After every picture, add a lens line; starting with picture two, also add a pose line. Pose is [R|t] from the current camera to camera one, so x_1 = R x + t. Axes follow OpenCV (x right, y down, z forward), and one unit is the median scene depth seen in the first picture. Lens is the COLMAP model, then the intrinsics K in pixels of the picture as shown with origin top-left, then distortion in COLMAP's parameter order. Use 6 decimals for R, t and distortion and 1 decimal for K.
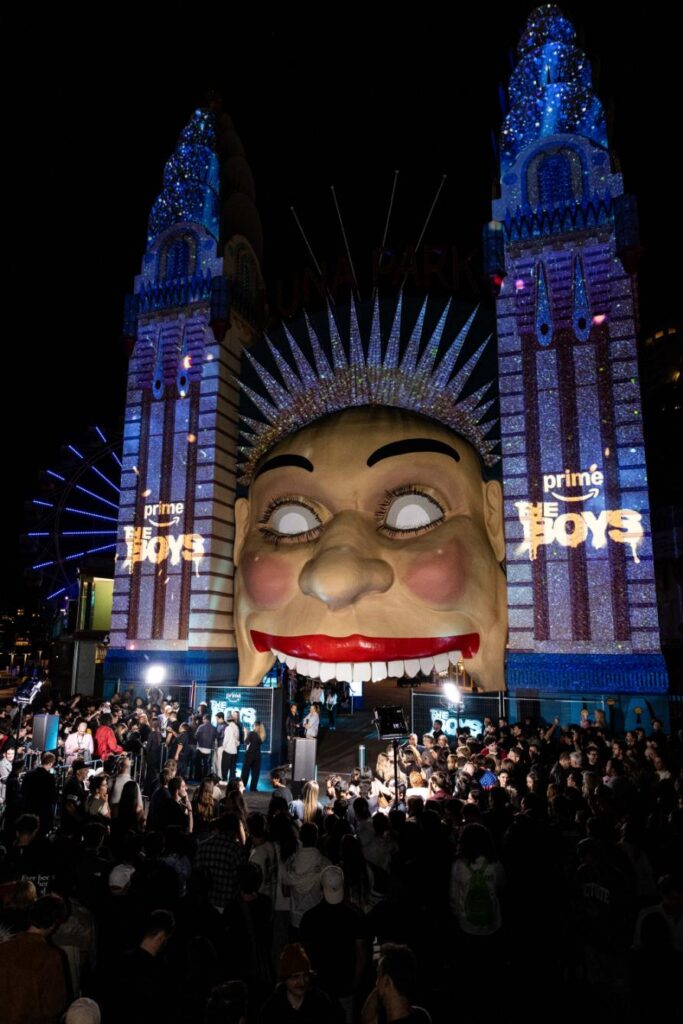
lens RADIAL K [[663.4, 0, 340.7], [0, 663.4, 528.8], [0, 0, 1]] dist [-0.010341, 0.002604]
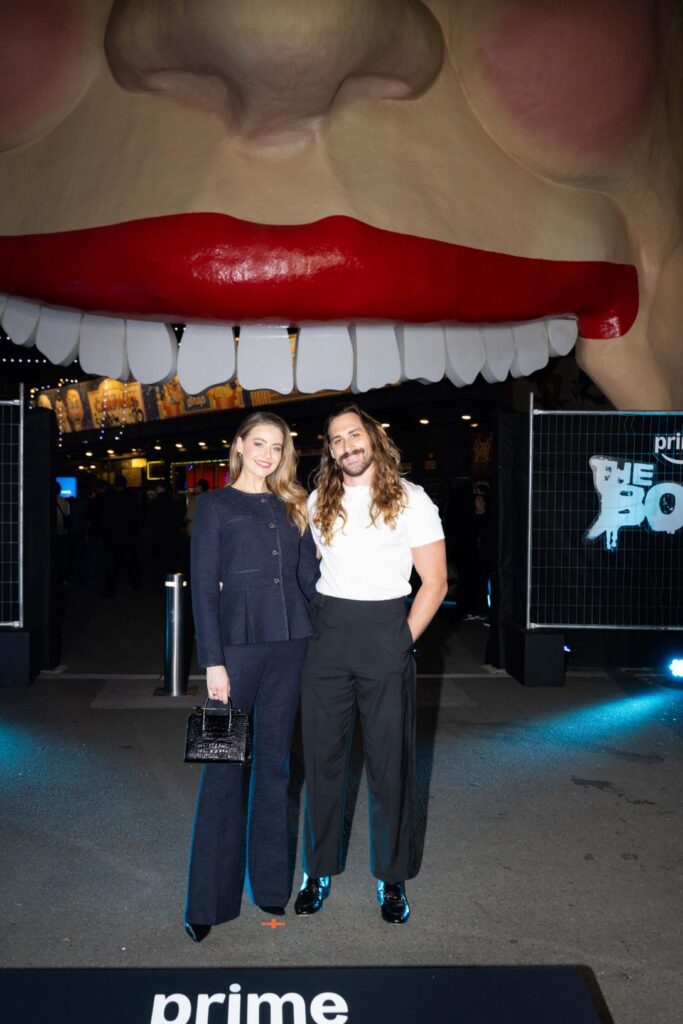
lens RADIAL K [[963.3, 0, 333.8], [0, 963.3, 506.1], [0, 0, 1]] dist [0.011991, 0.000000]
pose [[0.913337, -0.006769, 0.407149, -0.142516], [-0.068589, 0.983018, 0.170207, 0.197702], [-0.401387, -0.183382, 0.897362, 0.556517]]
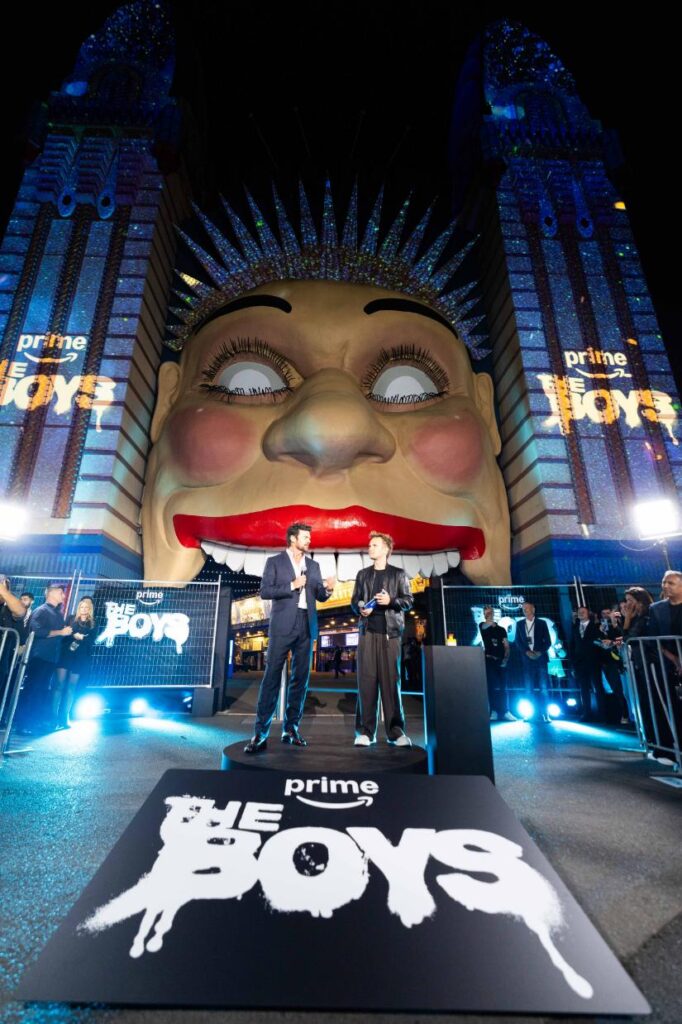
lens RADIAL K [[435.4, 0, 335.9], [0, 435.4, 518.8], [0, 0, 1]] dist [-0.000183, 0.001501]
pose [[0.925872, 0.112058, 0.360837, -0.150957], [-0.060777, 0.986742, -0.150484, 0.226676], [-0.372916, 0.117399, 0.920408, 0.544377]]
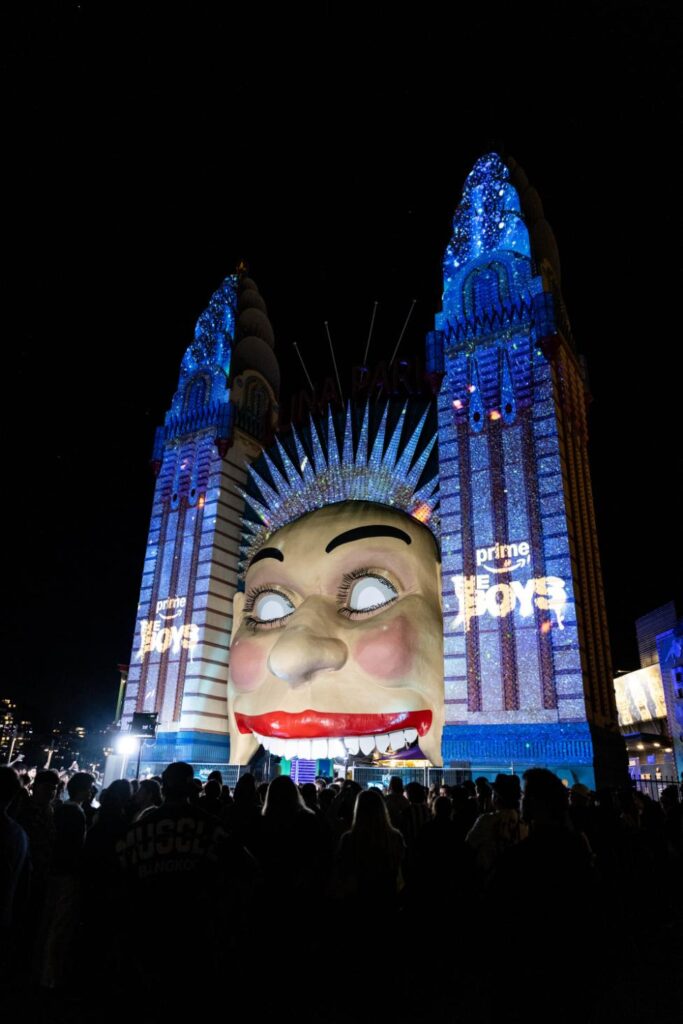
lens RADIAL K [[663.4, 0, 347.7], [0, 663.4, 529.3], [0, 0, 1]] dist [-0.010341, 0.002604]
pose [[0.976460, -0.058164, -0.207707, 0.296344], [0.016734, 0.980482, -0.195898, 0.079810], [0.215047, 0.187811, 0.958375, -0.041846]]
